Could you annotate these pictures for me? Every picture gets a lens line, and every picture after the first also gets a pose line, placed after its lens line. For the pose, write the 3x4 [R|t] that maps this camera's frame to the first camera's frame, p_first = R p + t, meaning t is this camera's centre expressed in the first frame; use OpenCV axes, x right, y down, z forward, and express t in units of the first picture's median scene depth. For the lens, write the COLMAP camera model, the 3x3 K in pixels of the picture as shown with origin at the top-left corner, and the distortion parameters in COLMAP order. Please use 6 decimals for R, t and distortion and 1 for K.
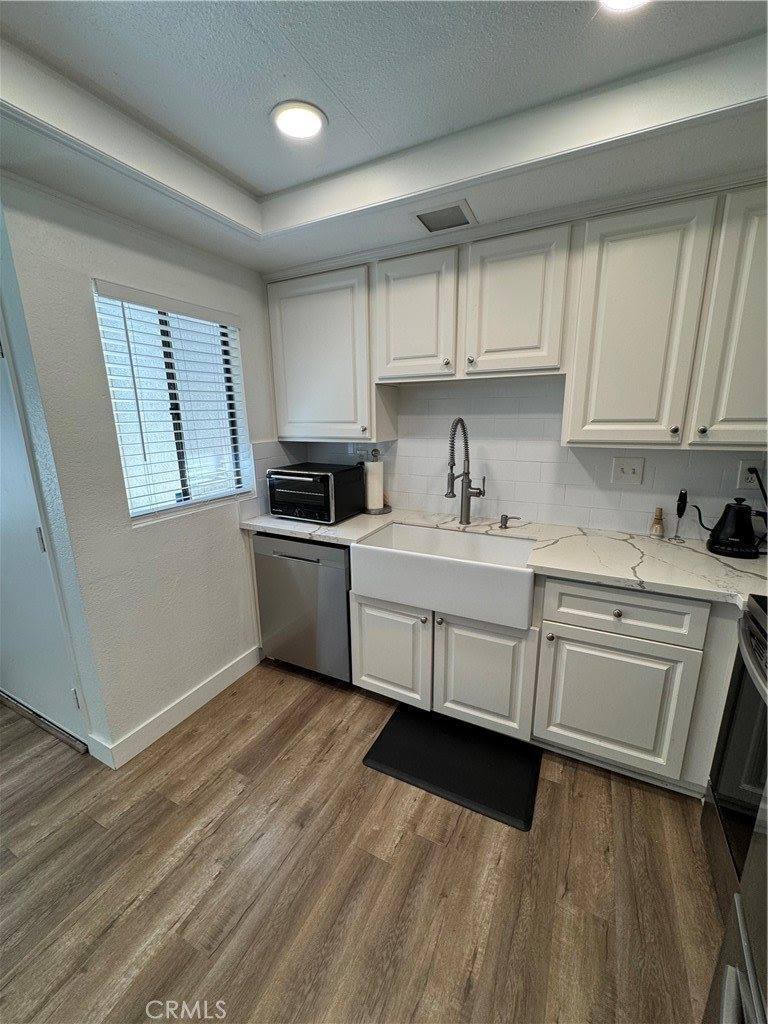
lens RADIAL K [[407.7, 0, 385.8], [0, 407.7, 512.0], [0, 0, 1]] dist [-0.003492, 0.000320]
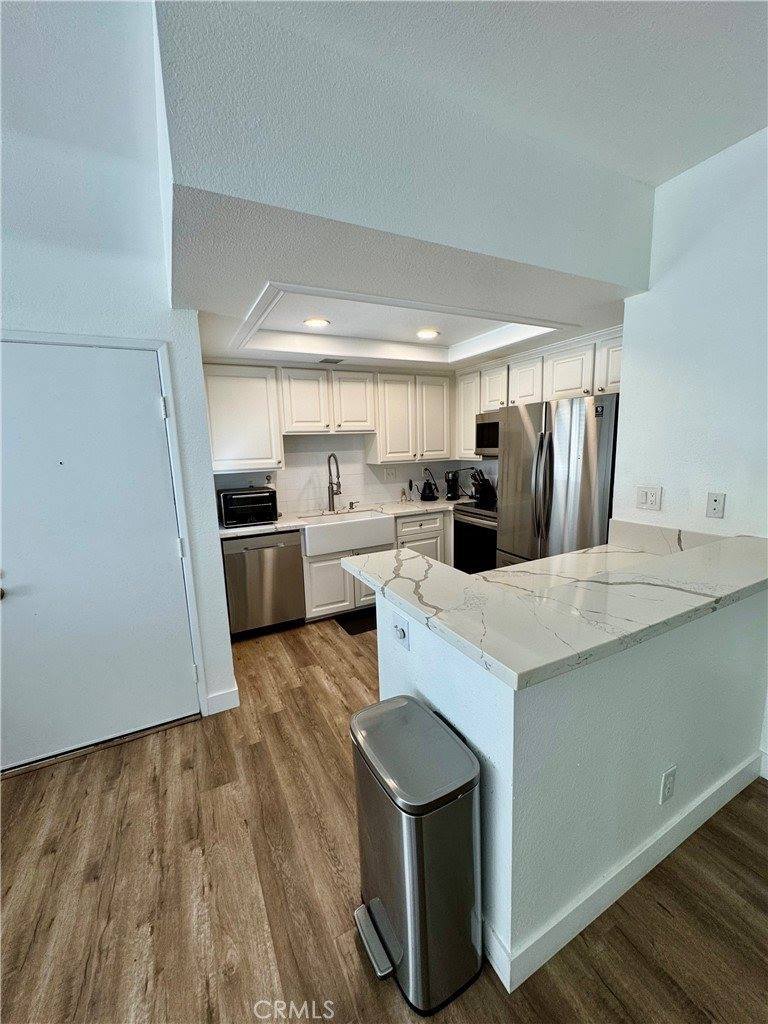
lens RADIAL K [[407.7, 0, 387.3], [0, 407.7, 510.1], [0, 0, 1]] dist [-0.003492, 0.000320]
pose [[0.580261, -0.137437, 0.802750, -1.324838], [0.212582, 0.977048, 0.013615, 0.063224], [-0.786197, 0.162750, 0.596160, -0.323697]]
